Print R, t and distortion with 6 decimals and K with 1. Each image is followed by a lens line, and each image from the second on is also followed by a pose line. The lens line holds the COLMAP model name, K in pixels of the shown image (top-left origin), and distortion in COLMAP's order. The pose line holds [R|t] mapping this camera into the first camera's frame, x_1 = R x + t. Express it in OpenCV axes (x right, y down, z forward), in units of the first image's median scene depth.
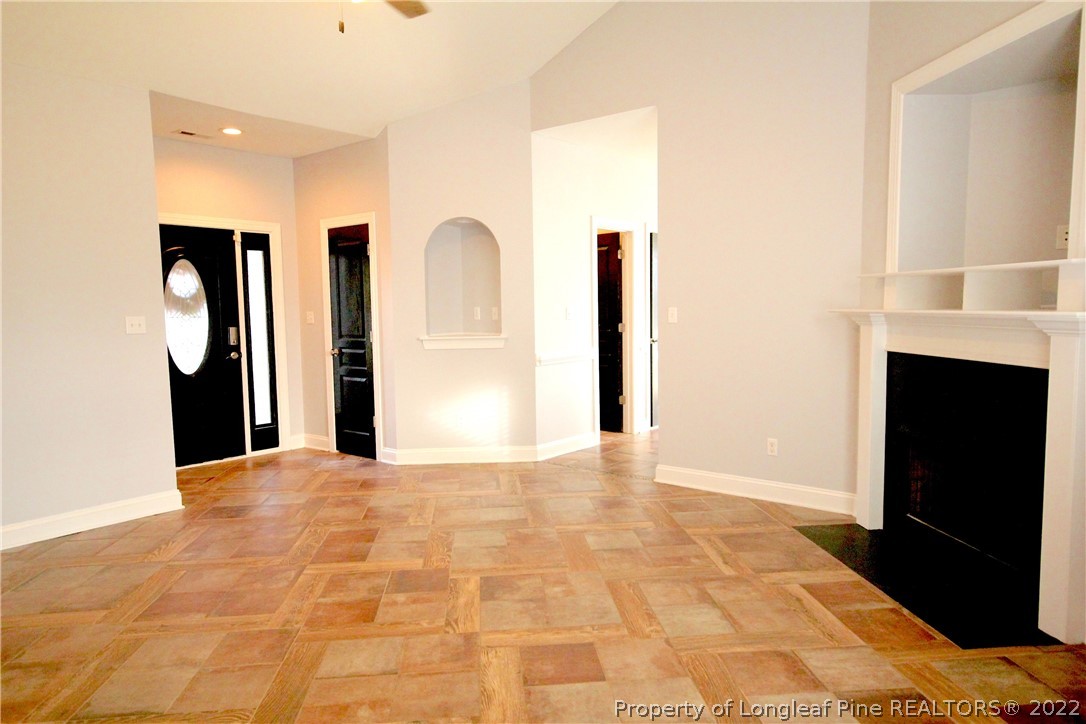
lens RADIAL K [[726.4, 0, 547.4], [0, 726.4, 363.4], [0, 0, 1]] dist [0.024907, 0.001138]
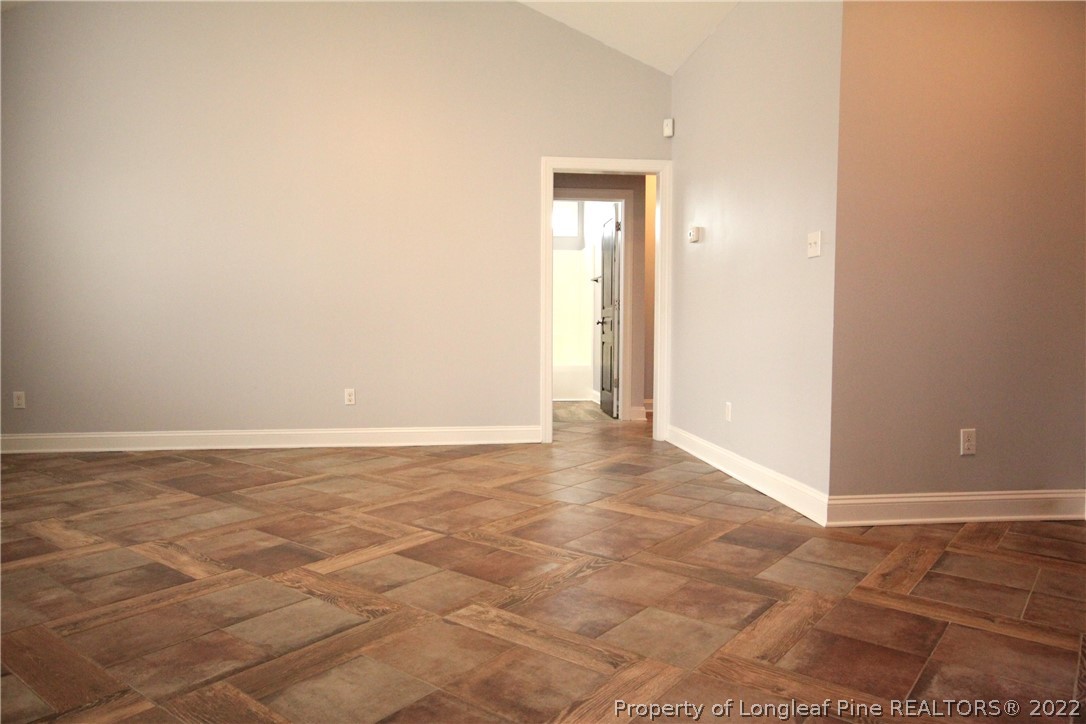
lens RADIAL K [[726.4, 0, 538.9], [0, 726.4, 362.4], [0, 0, 1]] dist [0.024907, 0.001138]
pose [[-0.702754, 0.051462, -0.709569, 0.169627], [-0.048594, 0.991579, 0.120042, -0.011021], [0.709772, 0.118841, -0.694335, 1.768324]]
